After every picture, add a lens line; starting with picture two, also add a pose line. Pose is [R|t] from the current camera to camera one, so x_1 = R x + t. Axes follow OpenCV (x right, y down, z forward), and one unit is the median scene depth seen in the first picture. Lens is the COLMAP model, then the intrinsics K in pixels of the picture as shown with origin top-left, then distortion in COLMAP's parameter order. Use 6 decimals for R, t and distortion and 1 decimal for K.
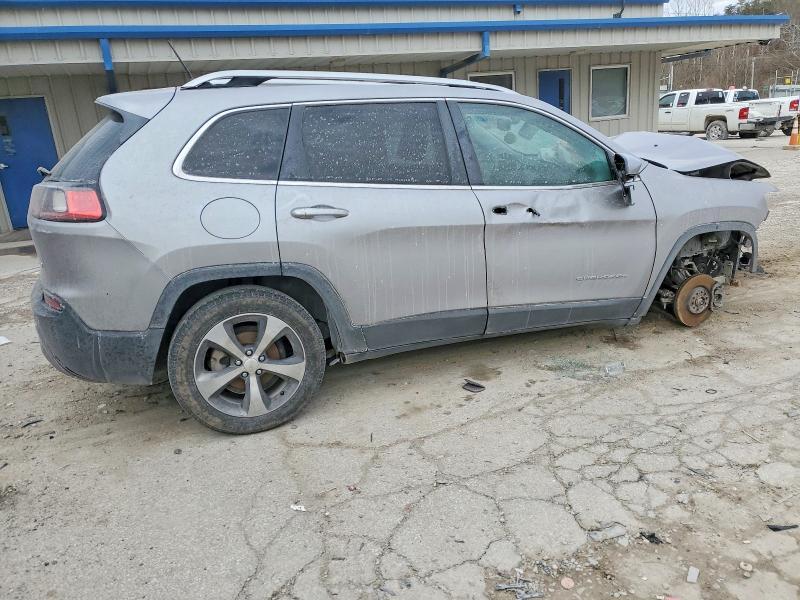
lens RADIAL K [[635.0, 0, 400.2], [0, 635.0, 306.8], [0, 0, 1]] dist [0.051295, -0.007505]
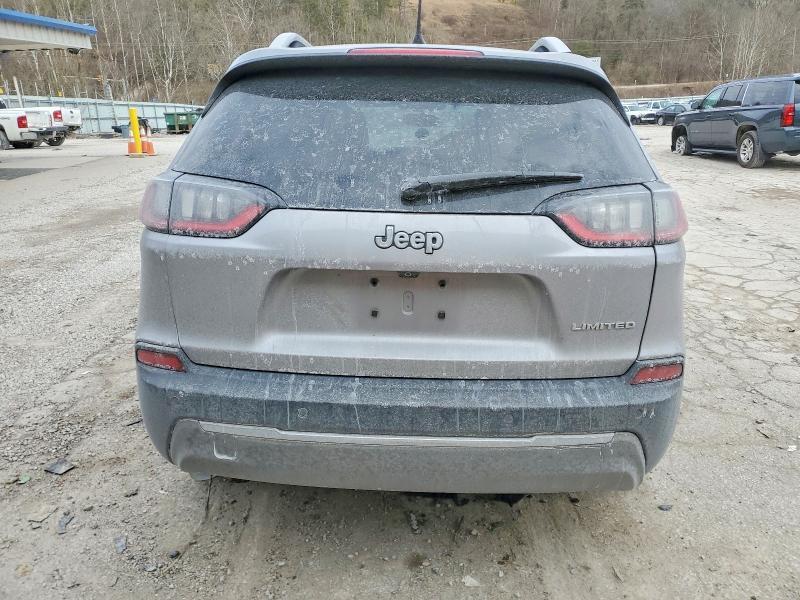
lens RADIAL K [[685.2, 0, 400.0], [0, 685.2, 300.0], [0, 0, 1]] dist [-0.039529, 0.000562]
pose [[0.336078, -0.207062, 0.918791, -0.234303], [0.248617, 0.960436, 0.125508, -0.039880], [-0.908428, 0.186247, 0.374261, 0.190335]]
